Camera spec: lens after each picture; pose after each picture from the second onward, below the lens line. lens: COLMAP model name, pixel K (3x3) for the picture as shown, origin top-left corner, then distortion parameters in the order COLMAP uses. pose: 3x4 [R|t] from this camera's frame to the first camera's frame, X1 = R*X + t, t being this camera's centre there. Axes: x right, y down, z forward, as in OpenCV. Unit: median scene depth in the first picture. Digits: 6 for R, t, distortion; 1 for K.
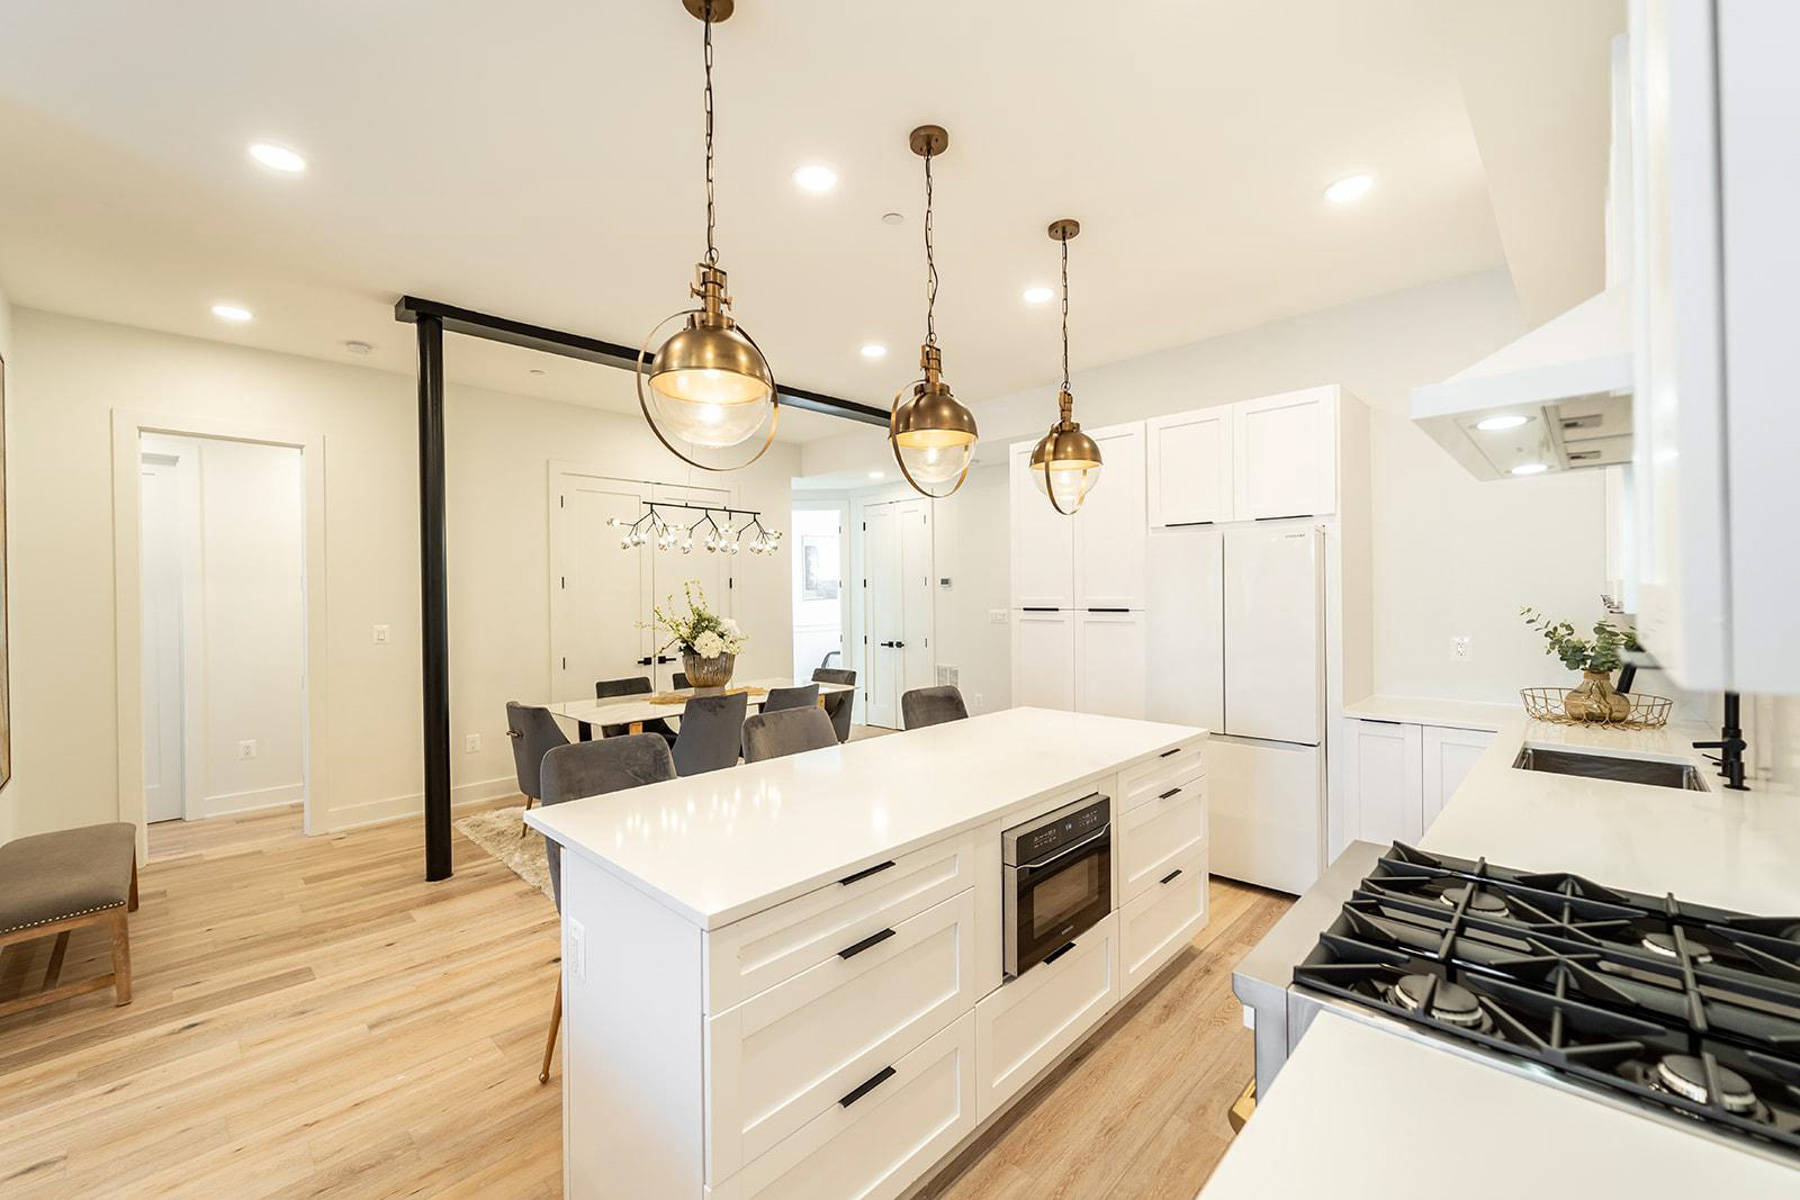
lens RADIAL K [[719.4, 0, 903.3], [0, 719.4, 596.0], [0, 0, 1]] dist [0.000340, 0.000010]
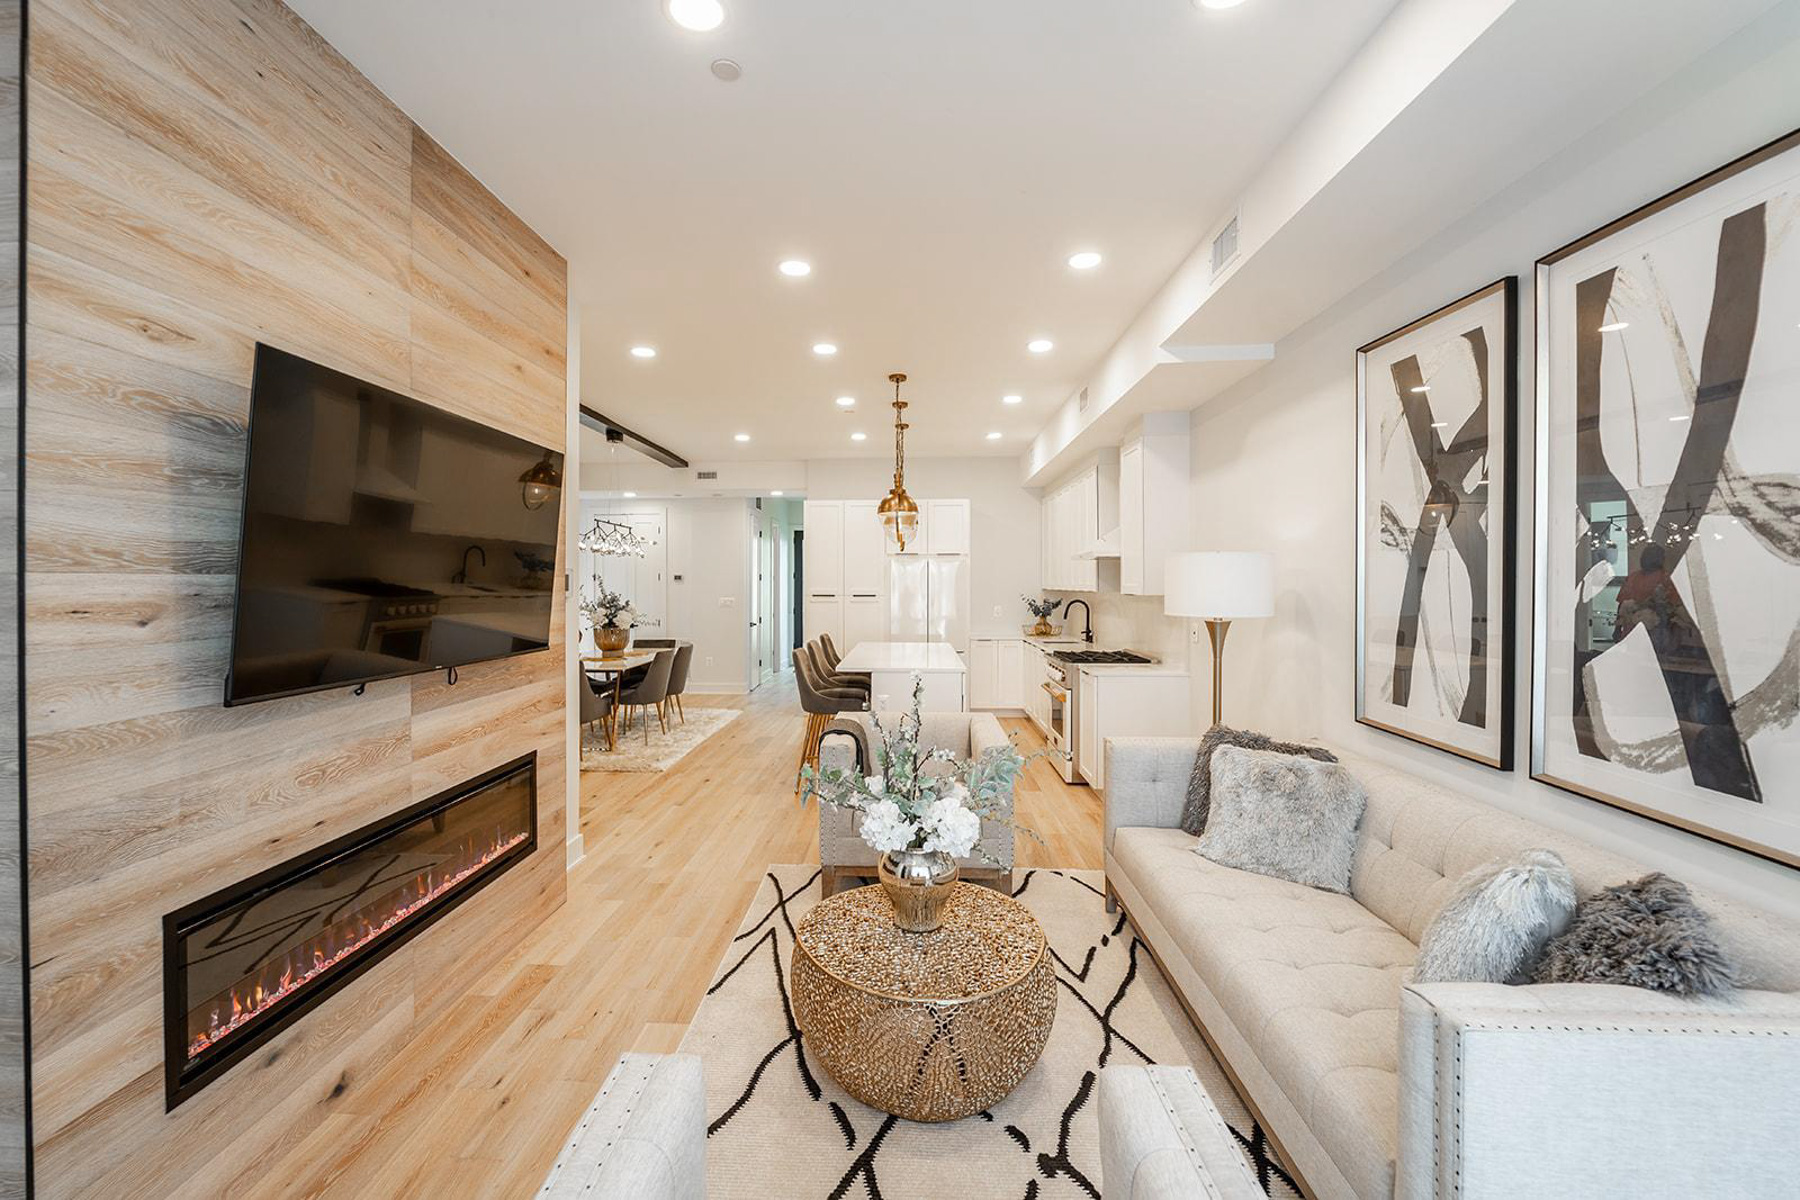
lens RADIAL K [[736.6, 0, 871.9], [0, 736.6, 590.5], [0, 0, 1]] dist [-0.008021, 0.000390]
pose [[0.757166, 0.006118, 0.653194, -0.984122], [-0.005460, 0.999980, -0.003038, 0.012097], [-0.653200, -0.001266, 0.757185, -0.505715]]
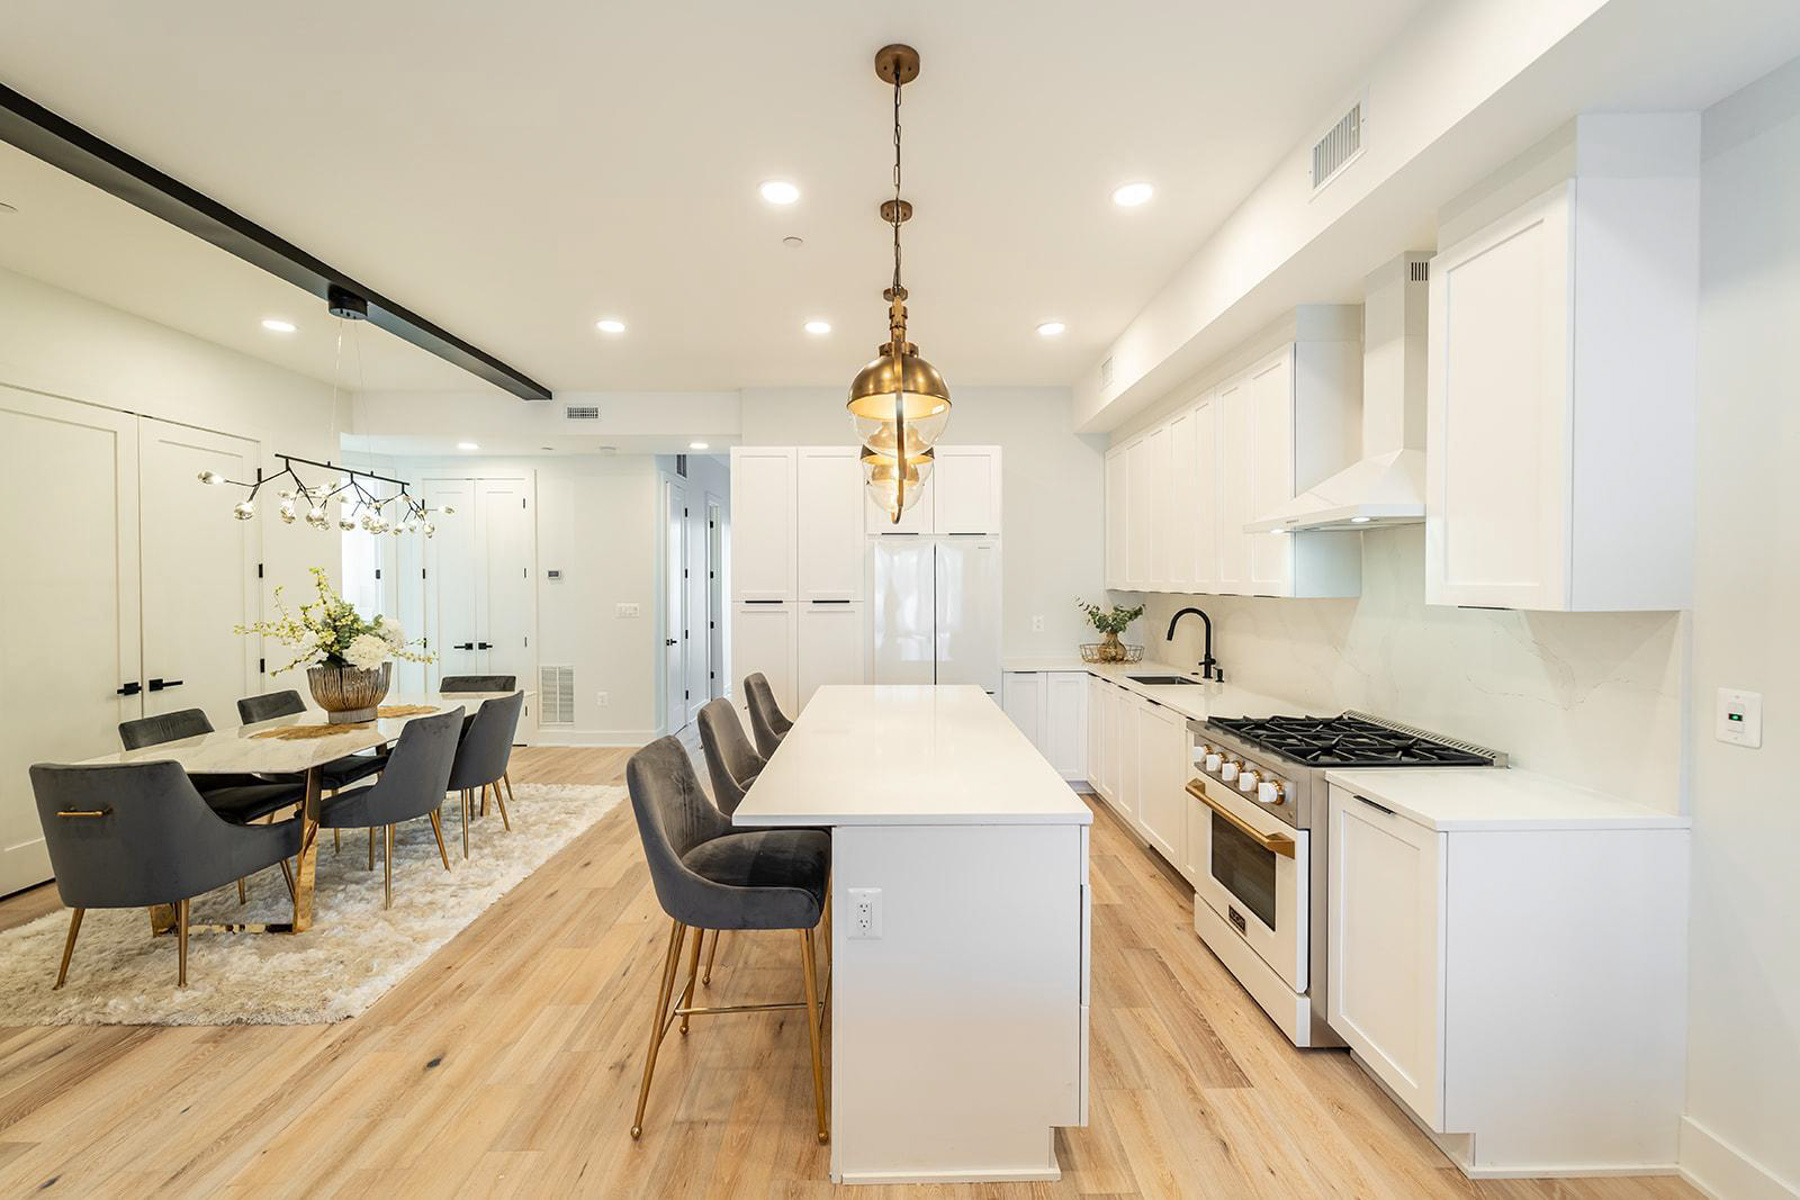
lens RADIAL K [[721.0, 0, 896.2], [0, 721.0, 594.4], [0, 0, 1]] dist [0.001504, -0.000446]
pose [[0.713135, -0.002323, 0.701023, -0.466718], [-0.000812, 0.999991, 0.004140, 0.003079], [-0.701027, -0.003522, 0.713126, 0.078232]]
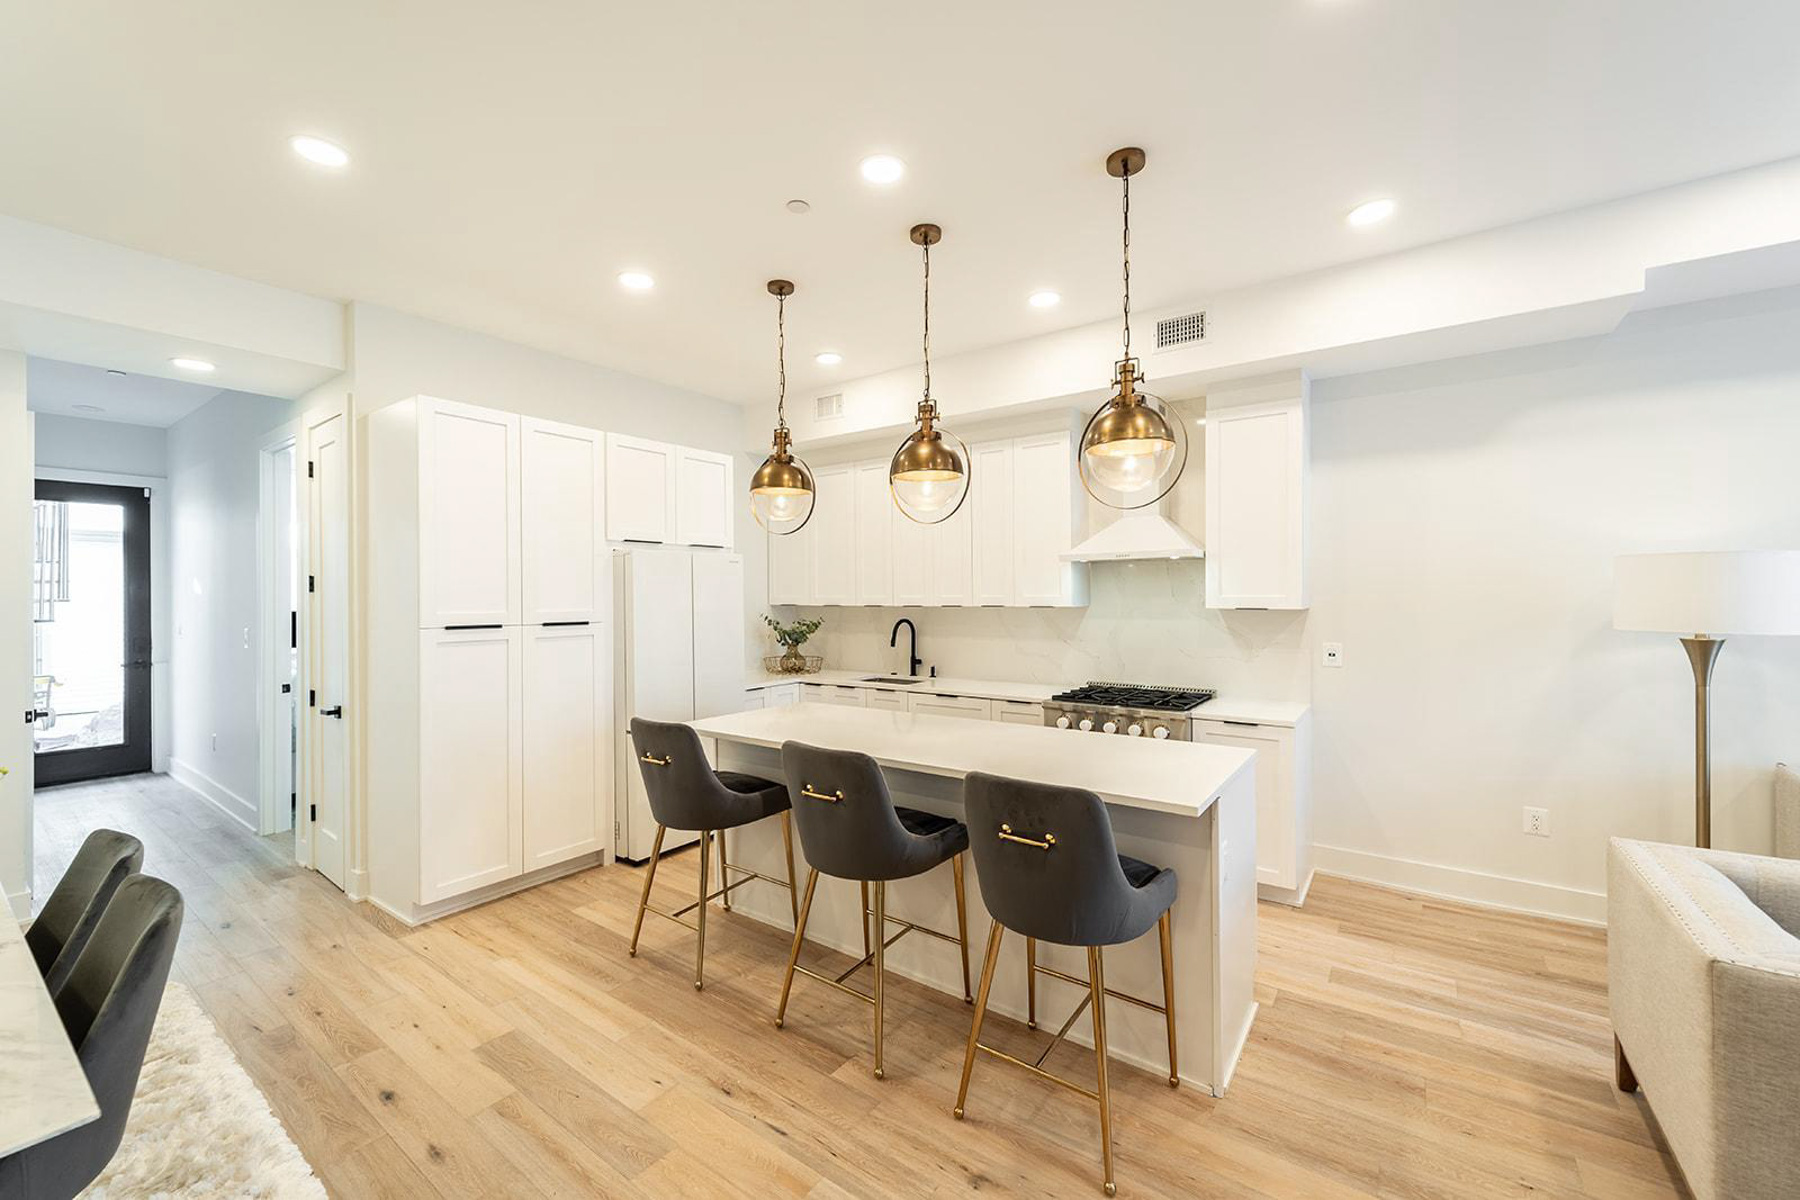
lens RADIAL K [[721.0, 0, 896.2], [0, 721.0, 594.4], [0, 0, 1]] dist [0.001504, -0.000446]
pose [[-0.137643, 0.015107, 0.990367, -0.674338], [0.014584, 0.999806, -0.013224, 0.001120], [-0.990374, 0.012623, -0.137837, 0.705076]]
